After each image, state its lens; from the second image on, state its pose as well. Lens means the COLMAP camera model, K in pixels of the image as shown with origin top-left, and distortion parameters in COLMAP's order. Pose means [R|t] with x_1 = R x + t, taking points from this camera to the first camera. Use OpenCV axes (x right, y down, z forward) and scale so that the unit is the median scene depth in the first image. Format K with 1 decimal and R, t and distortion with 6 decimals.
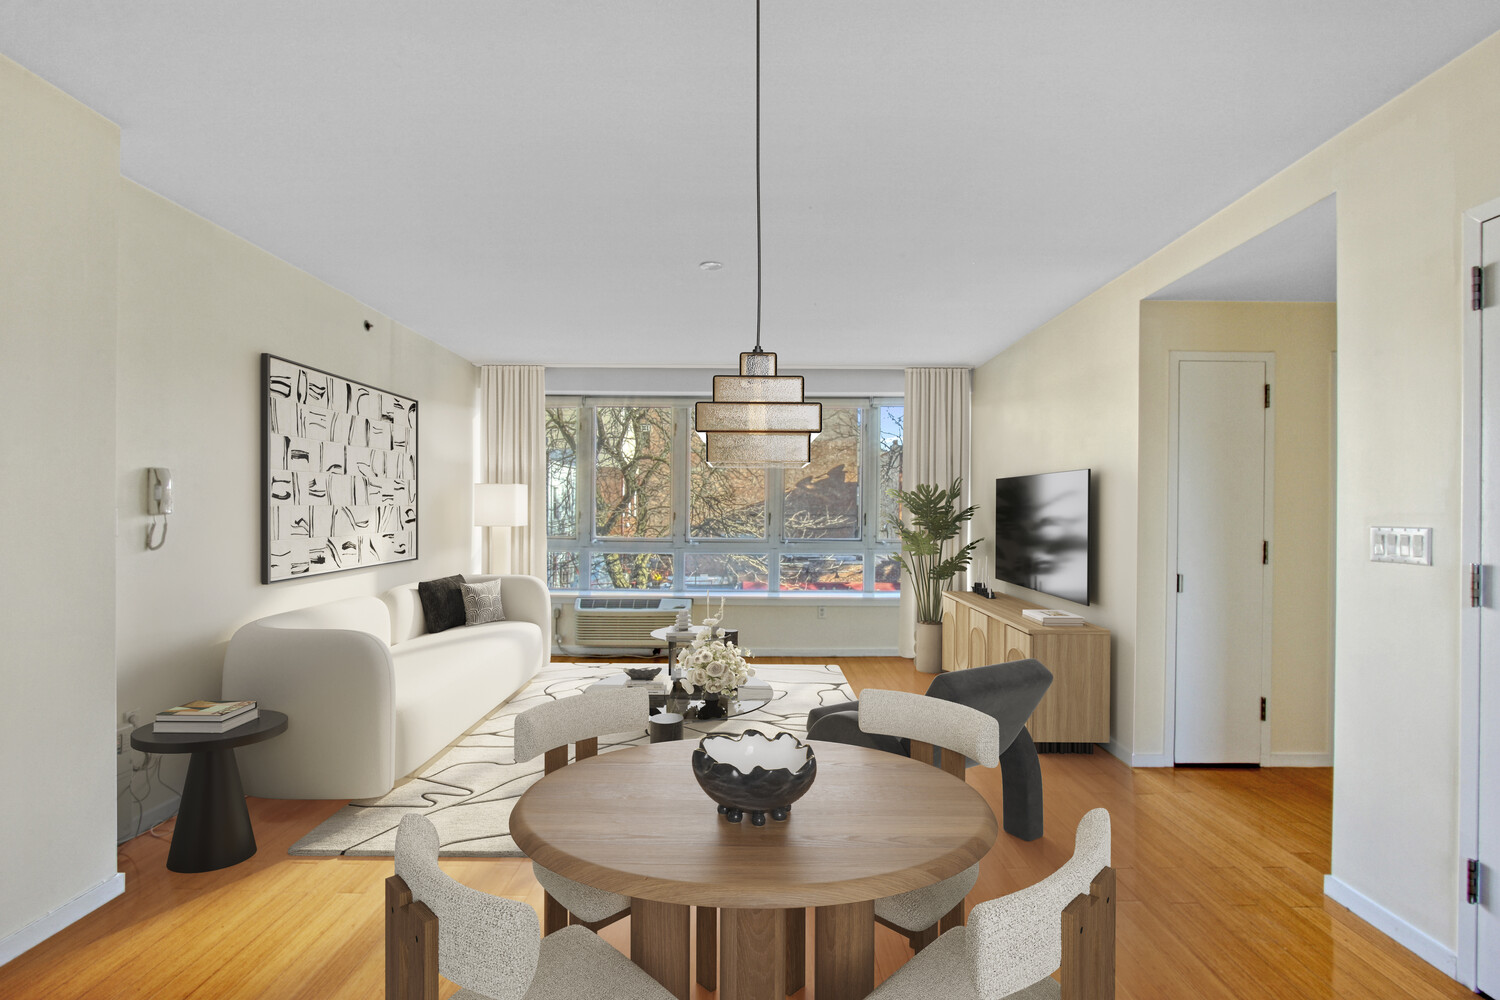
lens RADIAL K [[703.1, 0, 750.0], [0, 703.1, 500.0], [0, 0, 1]] dist [-0.006851, -0.000557]
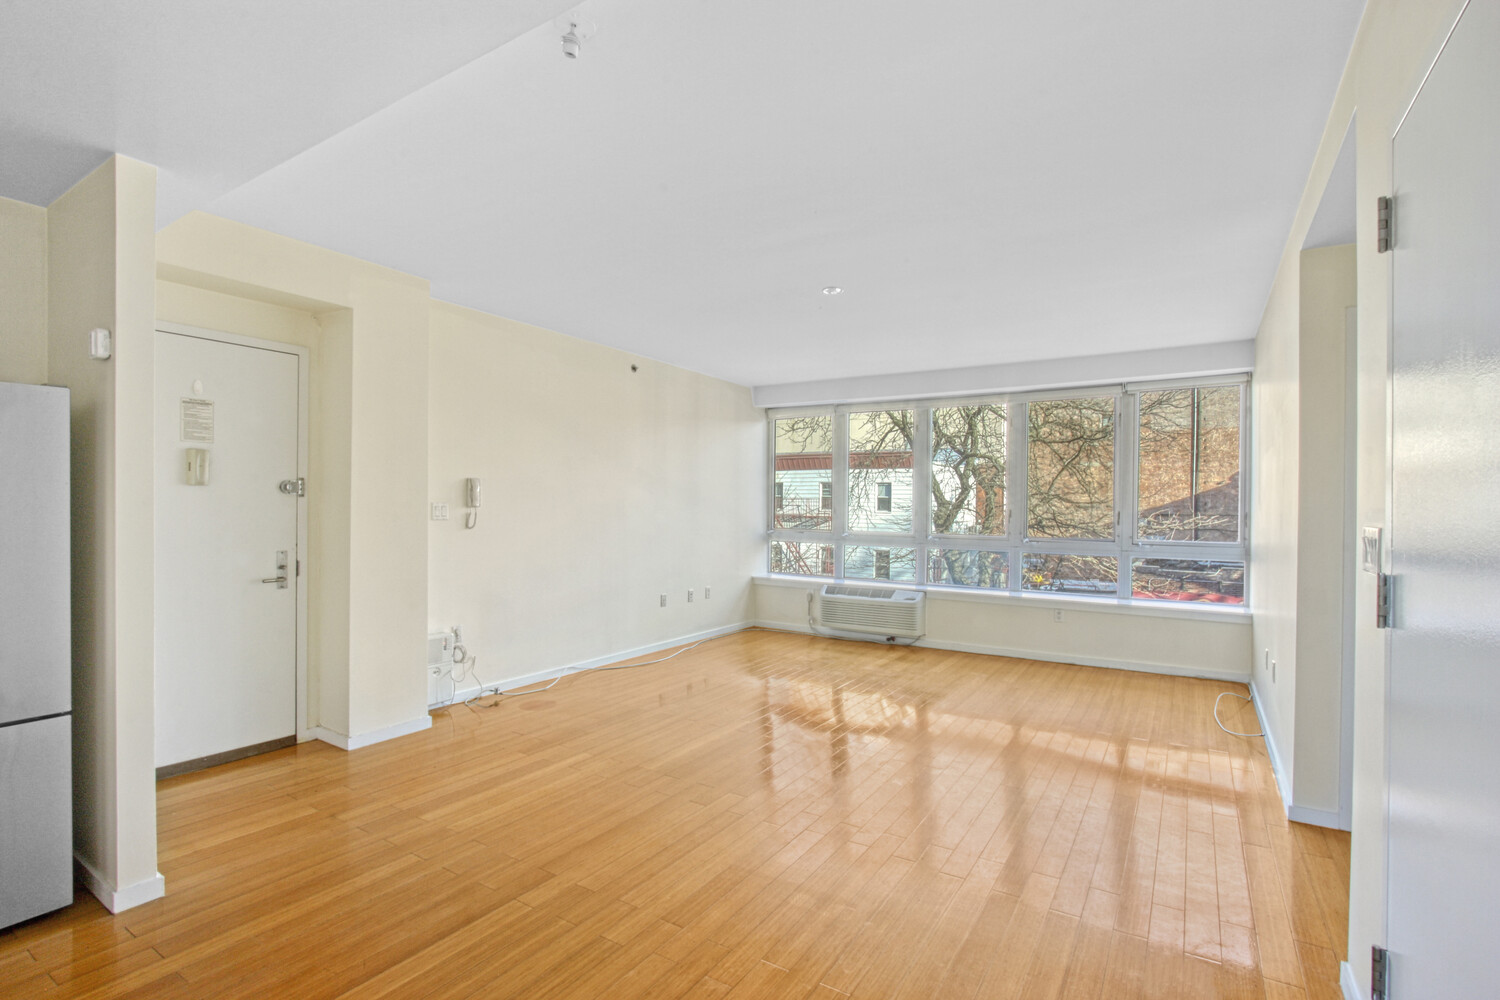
lens RADIAL K [[693.5, 0, 753.3], [0, 693.5, 509.2], [0, 0, 1]] dist [-0.004369, 0.000193]
pose [[0.852814, 0.006667, -0.522172, 0.360643], [0.001478, 0.999884, 0.015180, 0.001660], [0.522212, -0.013717, 0.852705, -0.015621]]
